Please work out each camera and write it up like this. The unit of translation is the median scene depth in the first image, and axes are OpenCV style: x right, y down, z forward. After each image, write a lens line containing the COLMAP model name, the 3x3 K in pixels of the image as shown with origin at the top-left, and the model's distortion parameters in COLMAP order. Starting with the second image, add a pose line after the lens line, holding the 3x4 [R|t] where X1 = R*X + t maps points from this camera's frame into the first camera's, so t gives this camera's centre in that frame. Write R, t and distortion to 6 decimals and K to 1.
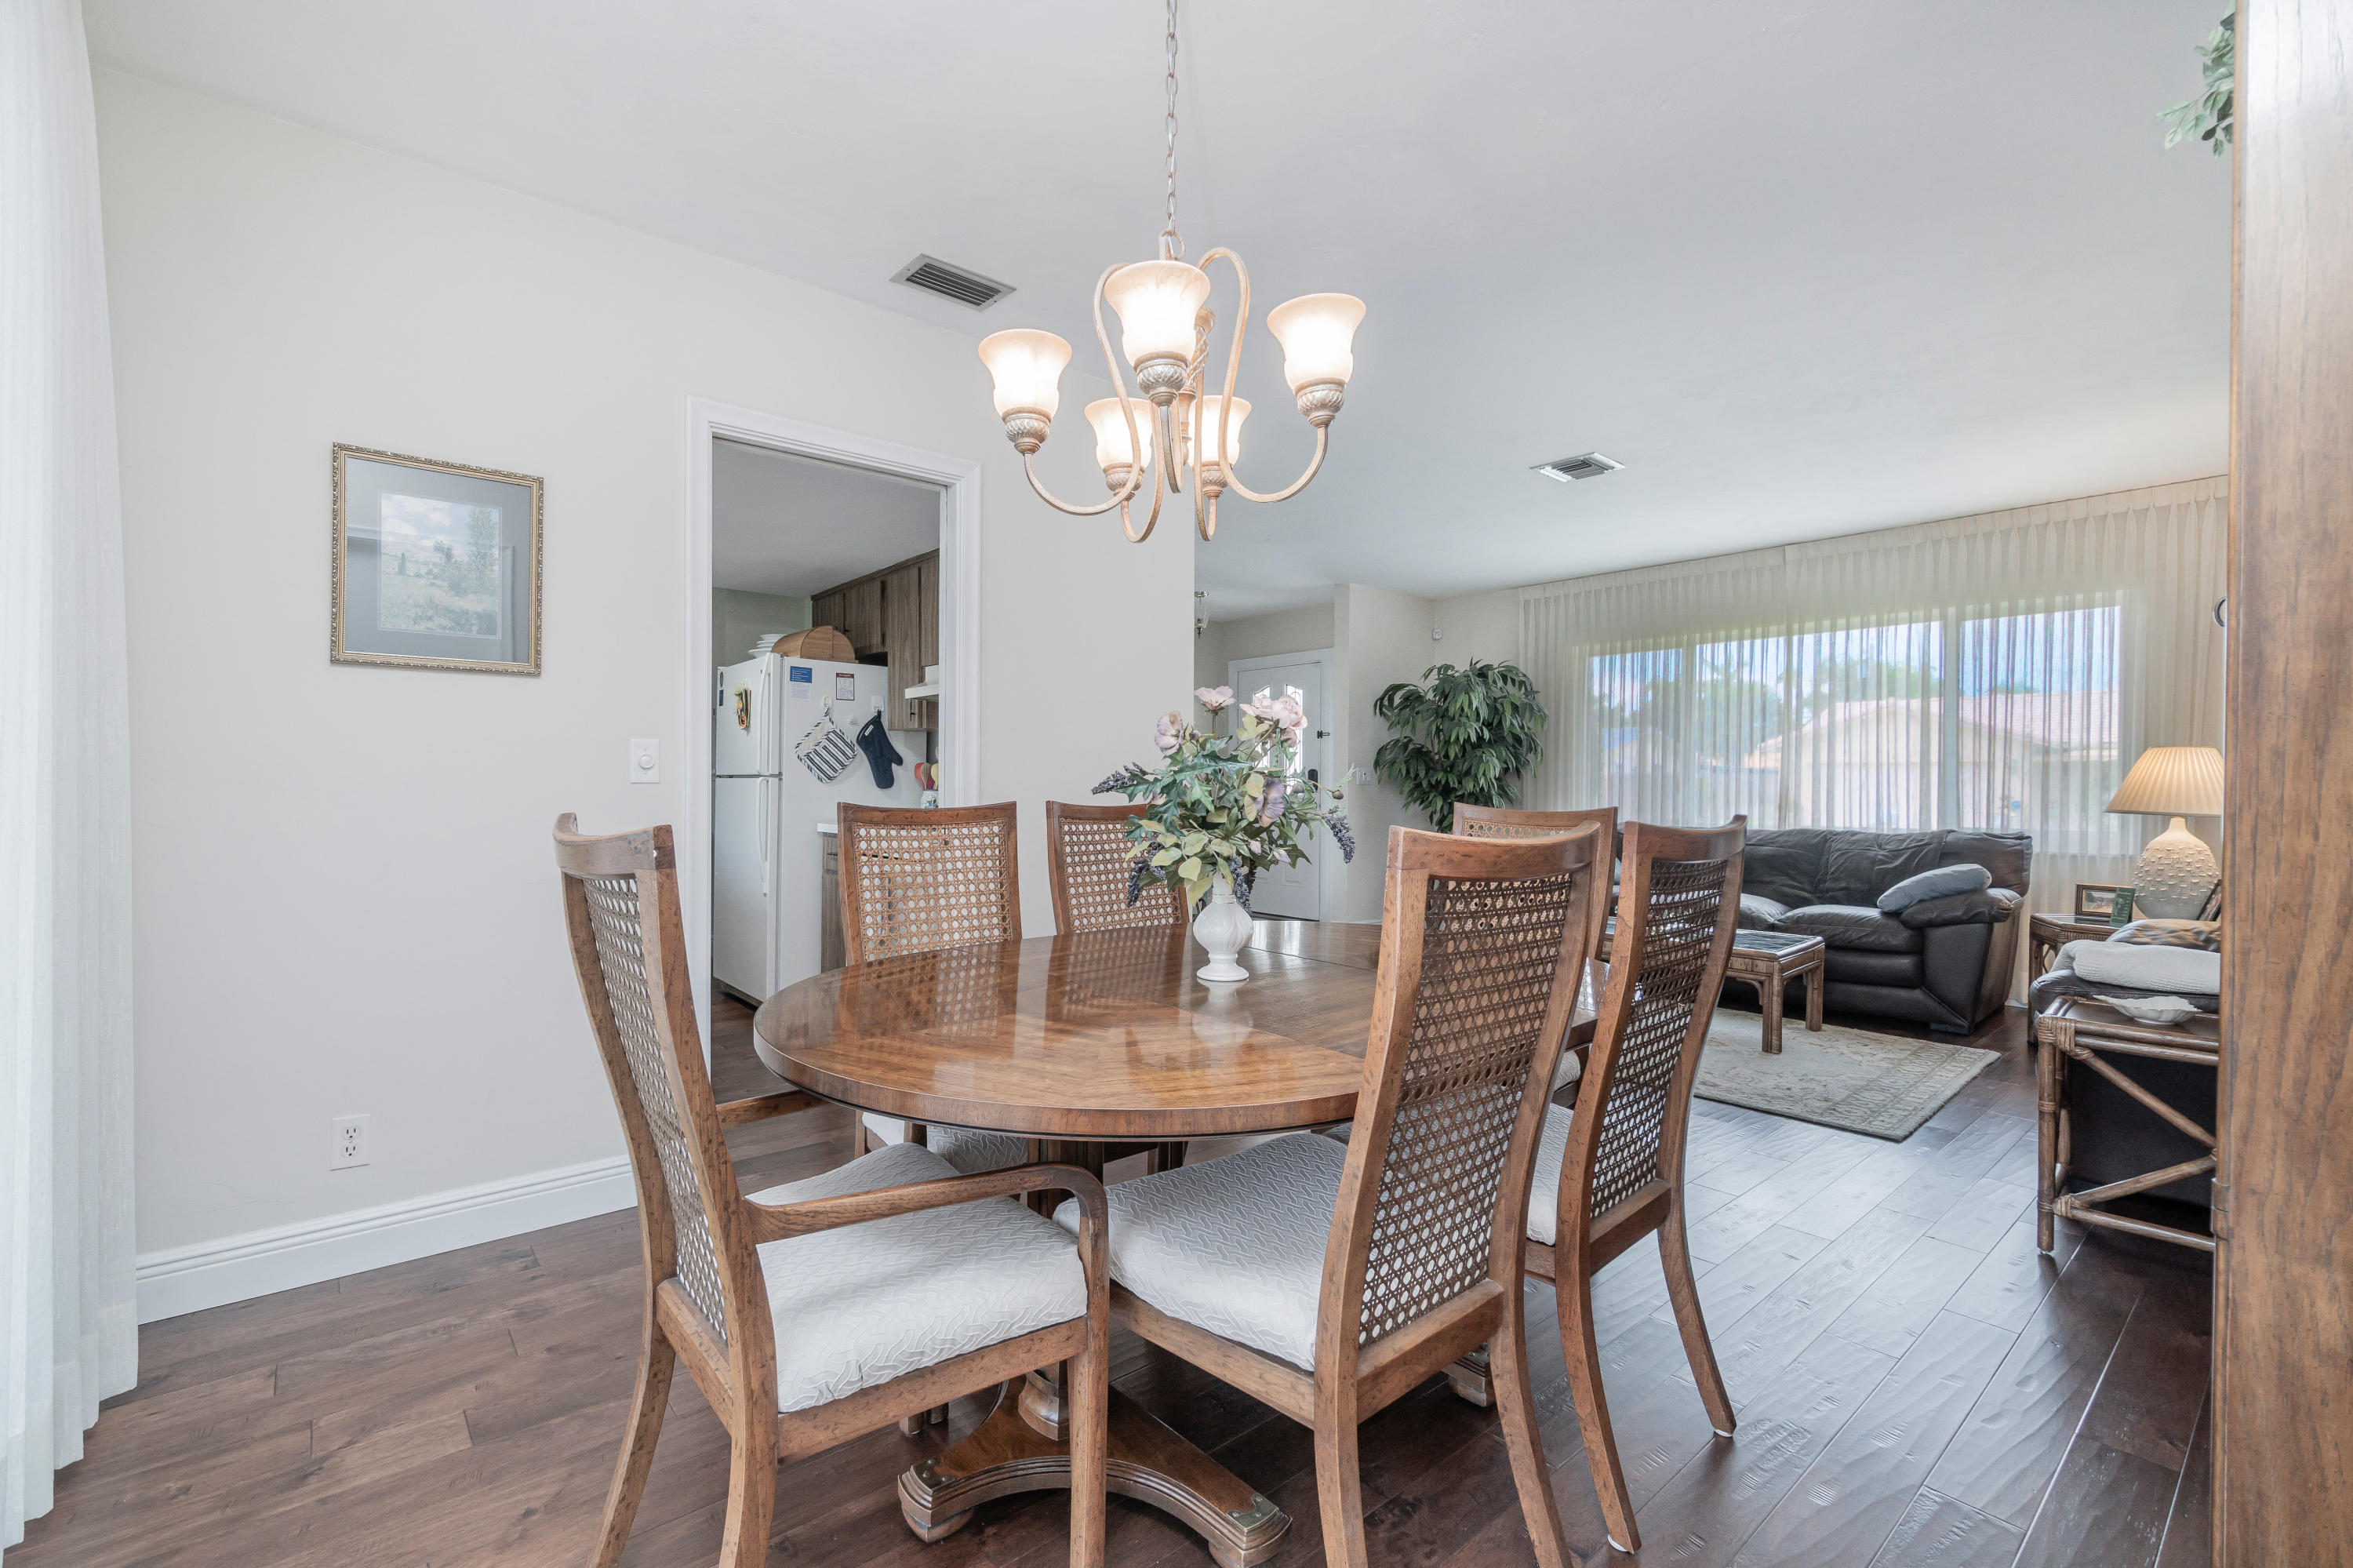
lens RADIAL K [[995.1, 0, 1182.3], [0, 995.1, 798.8], [0, 0, 1]] dist [-0.001297, 0.000853]
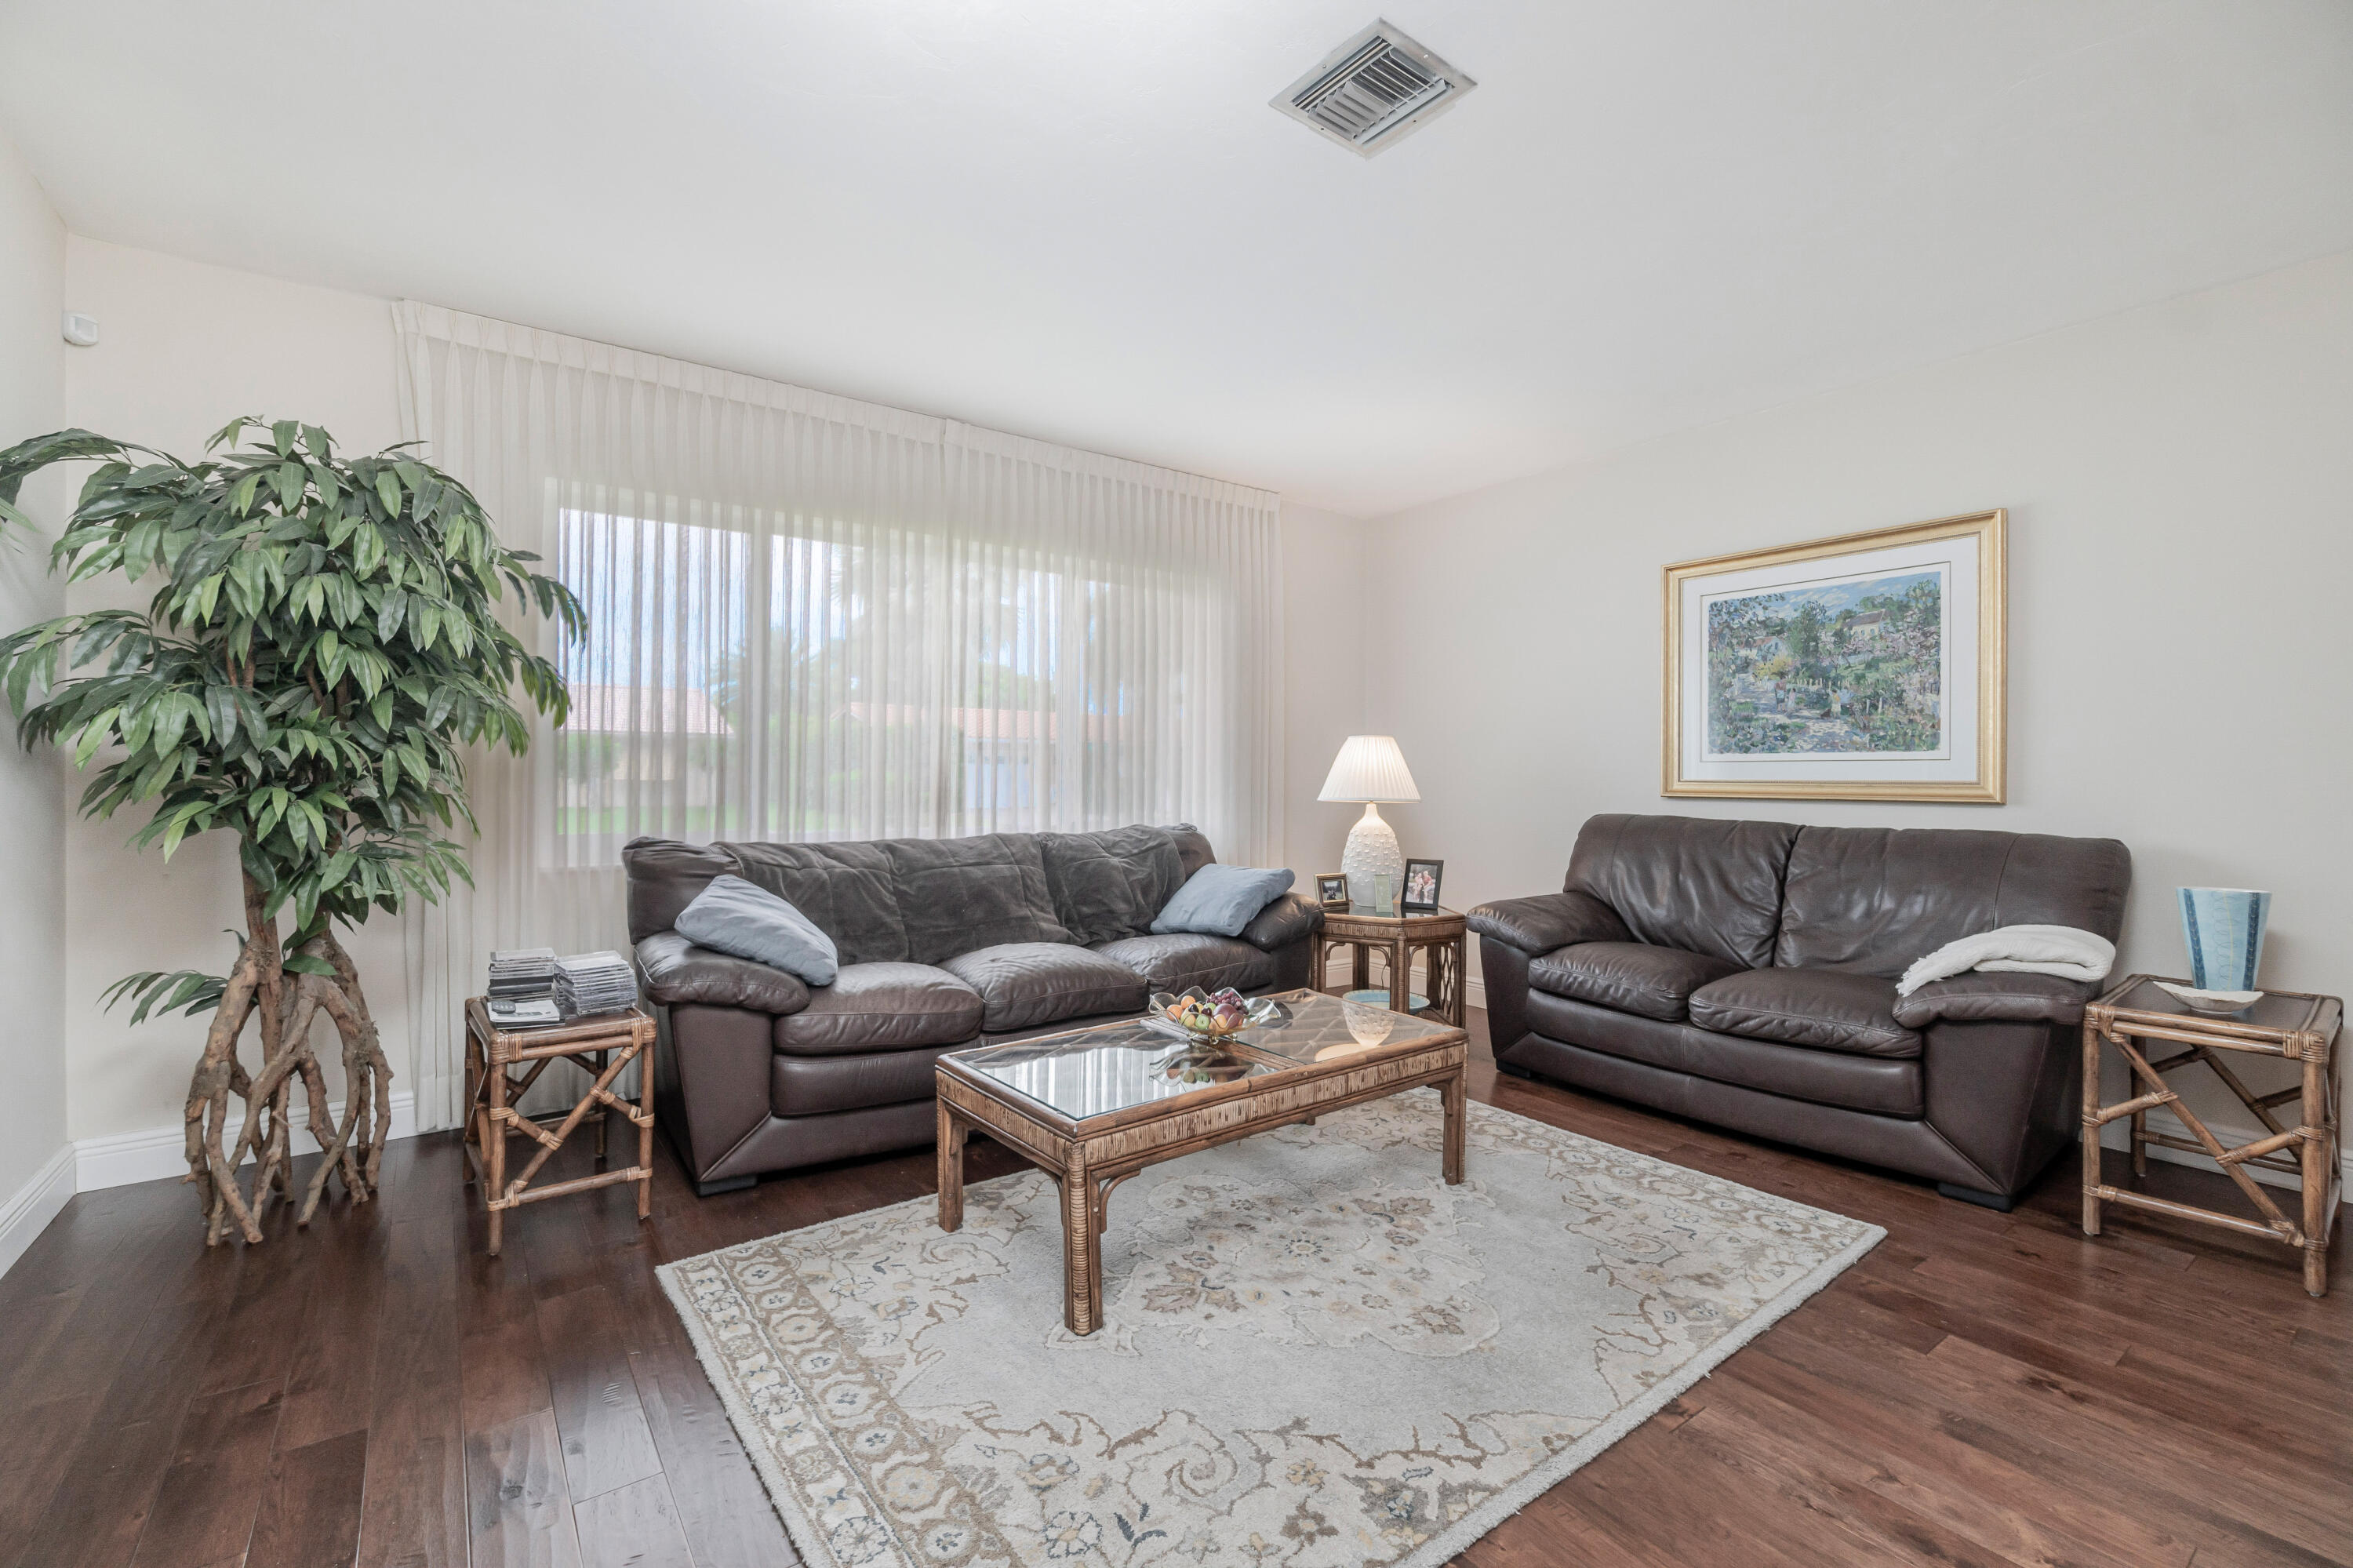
lens RADIAL K [[995.1, 0, 1132.1], [0, 995.1, 770.3], [0, 0, 1]] dist [-0.001297, 0.000853]
pose [[0.091755, 0.000065, 0.995782, -0.067033], [0.005895, 0.999982, -0.000608, -0.014755], [-0.995764, 0.005926, 0.091753, 0.918628]]
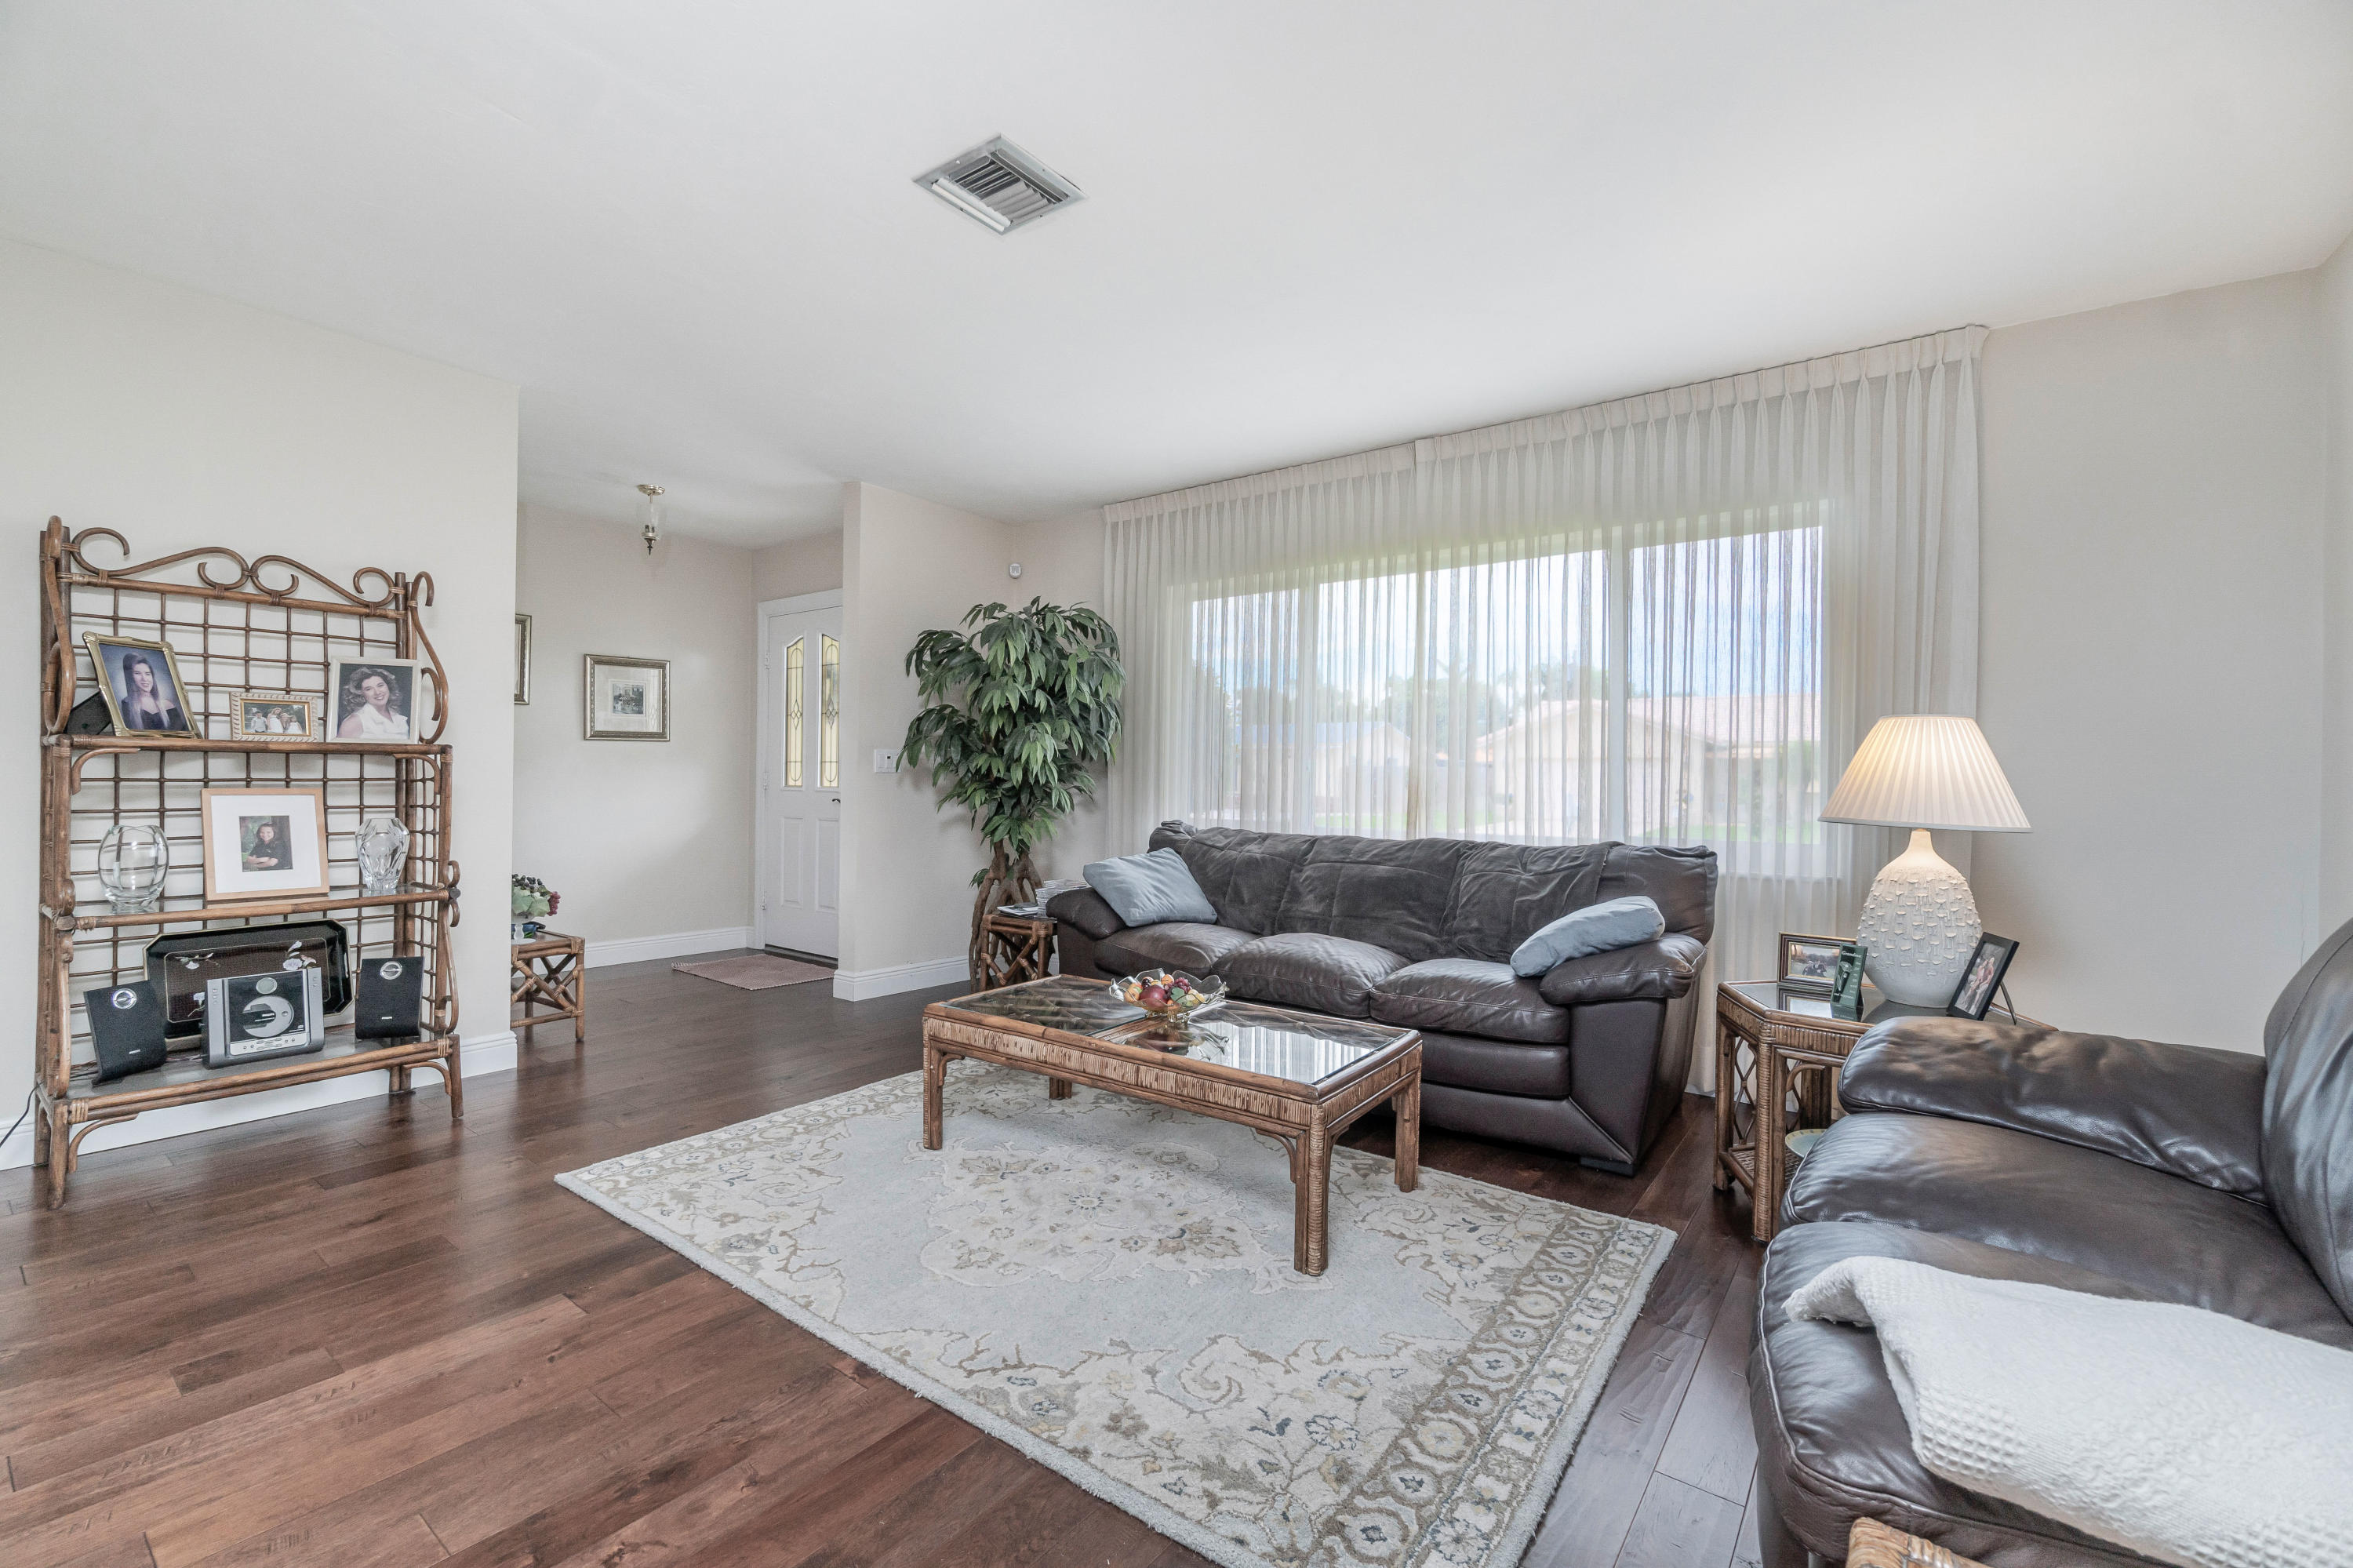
lens RADIAL K [[995.1, 0, 1171.7], [0, 995.1, 777.0], [0, 0, 1]] dist [-0.001297, 0.000853]
pose [[0.976425, 0.007043, 0.215741, 0.320513], [-0.004321, 0.999905, -0.013088, -0.004158], [-0.215812, 0.011847, 0.976363, 0.388427]]
